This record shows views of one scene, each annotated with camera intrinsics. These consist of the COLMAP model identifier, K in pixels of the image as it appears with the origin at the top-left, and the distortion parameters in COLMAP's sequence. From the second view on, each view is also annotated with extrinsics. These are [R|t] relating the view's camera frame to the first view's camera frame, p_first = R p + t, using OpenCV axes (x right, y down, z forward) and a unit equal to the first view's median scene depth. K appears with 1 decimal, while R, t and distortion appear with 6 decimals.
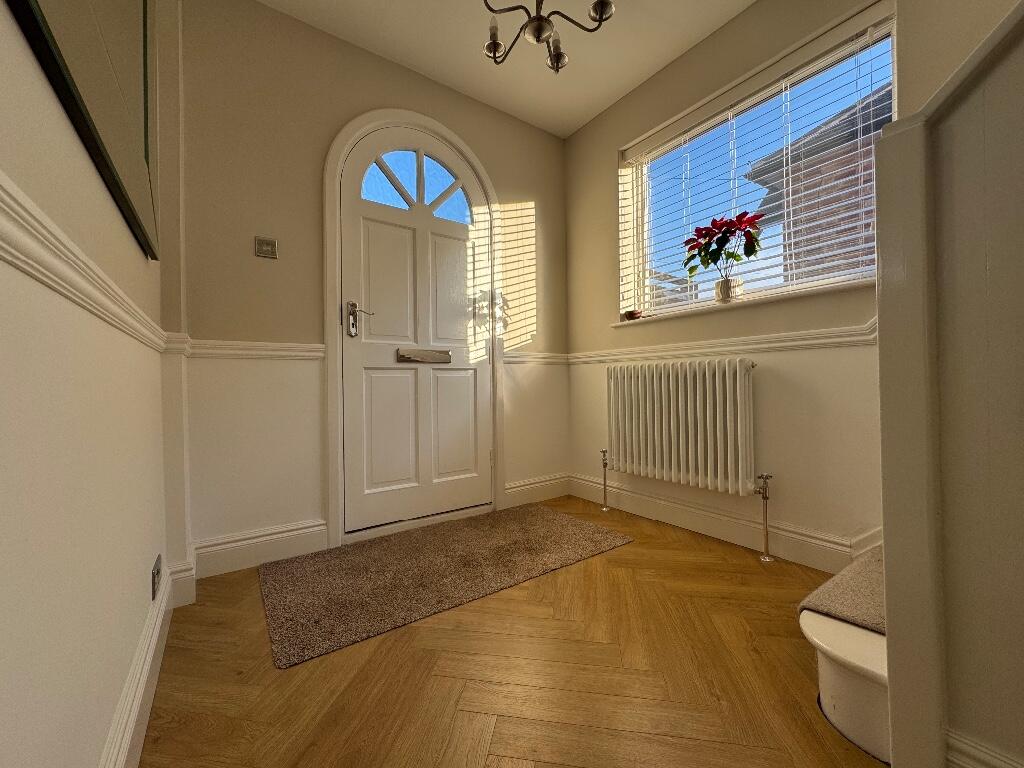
lens RADIAL K [[408.7, 0, 510.4], [0, 408.7, 385.4], [0, 0, 1]] dist [-0.008392, 0.000831]
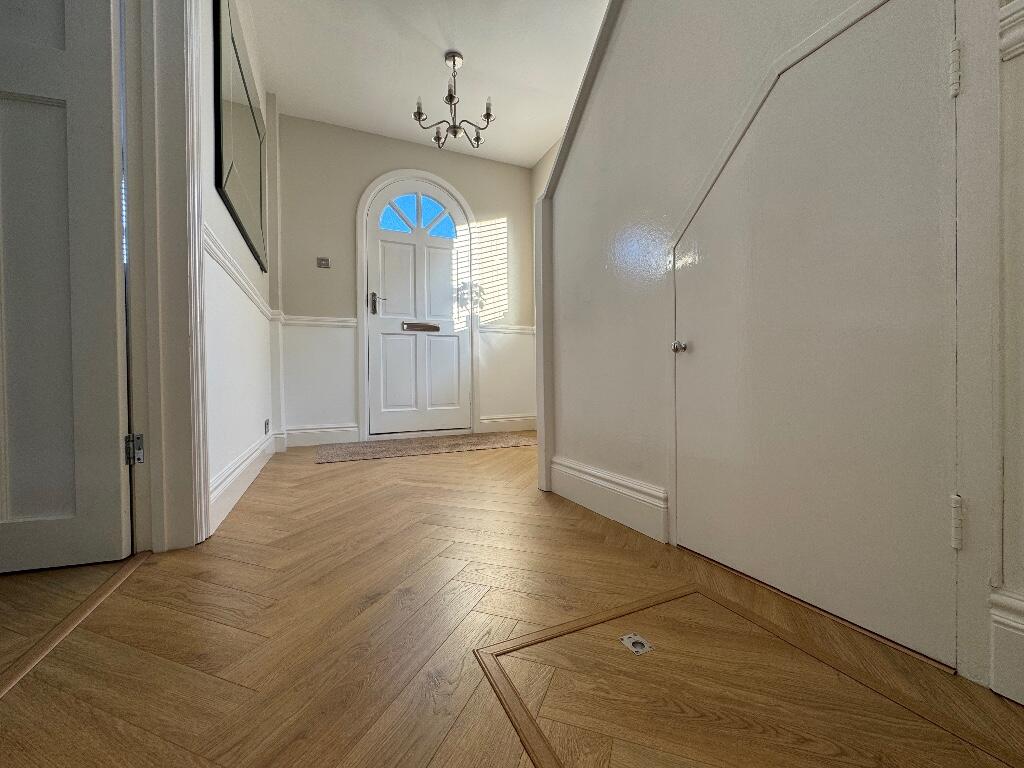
lens RADIAL K [[408.7, 0, 512.4], [0, 408.7, 382.8], [0, 0, 1]] dist [-0.008392, 0.000831]
pose [[0.982582, 0.000329, -0.185828, 0.378876], [-0.000064, 0.999999, 0.001435, 0.127038], [0.185828, -0.001399, 0.982581, -0.411722]]
